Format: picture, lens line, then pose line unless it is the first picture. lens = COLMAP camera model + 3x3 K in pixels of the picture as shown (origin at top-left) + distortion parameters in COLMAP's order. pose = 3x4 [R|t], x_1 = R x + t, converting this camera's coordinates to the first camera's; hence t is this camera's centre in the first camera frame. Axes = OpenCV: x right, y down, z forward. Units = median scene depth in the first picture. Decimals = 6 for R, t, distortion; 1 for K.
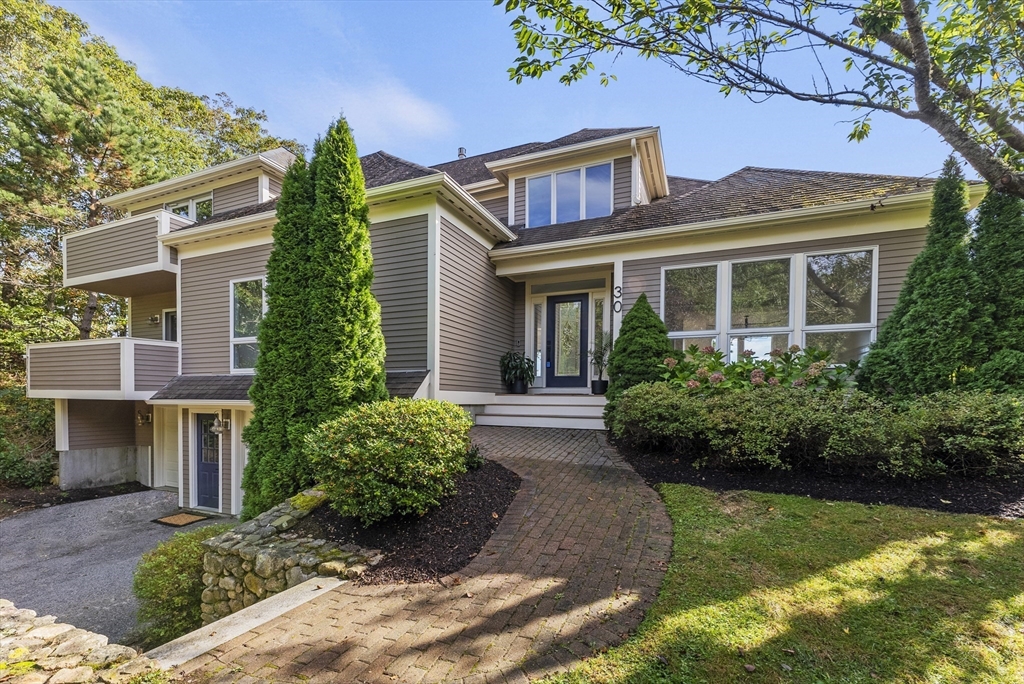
lens RADIAL K [[417.9, 0, 512.5], [0, 417.9, 348.1], [0, 0, 1]] dist [-0.000361, 0.000413]
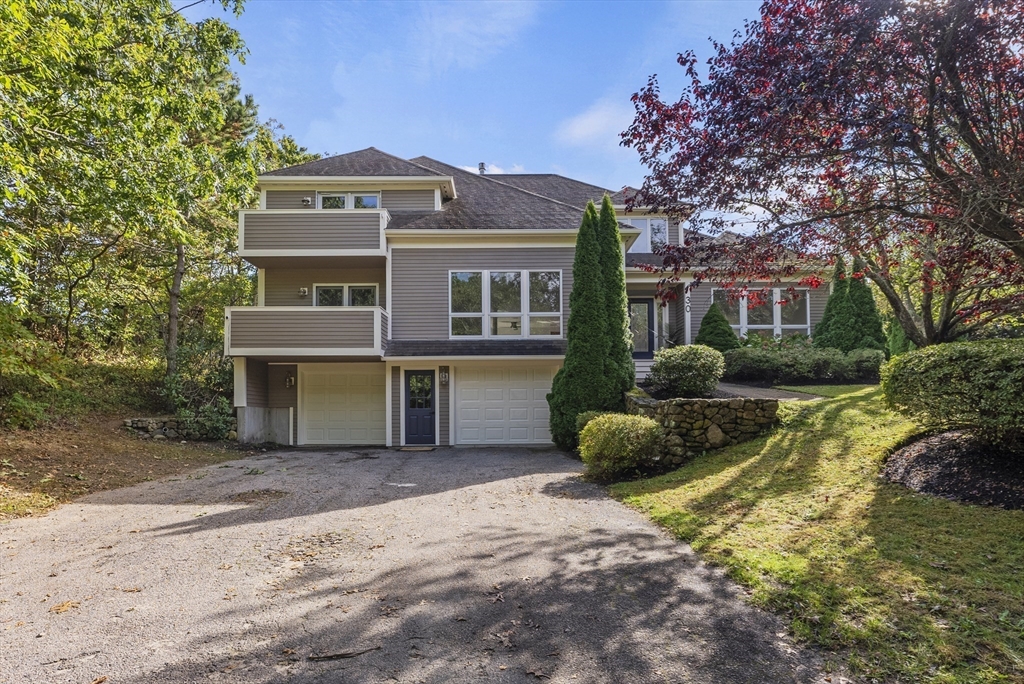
lens RADIAL K [[458.6, 0, 511.4], [0, 458.6, 337.1], [0, 0, 1]] dist [0.002180, 0.000067]
pose [[0.924702, 0.042648, 0.378295, -0.993826], [-0.032448, 0.998919, -0.033301, 0.091492], [-0.379306, 0.018519, 0.925086, -0.411670]]
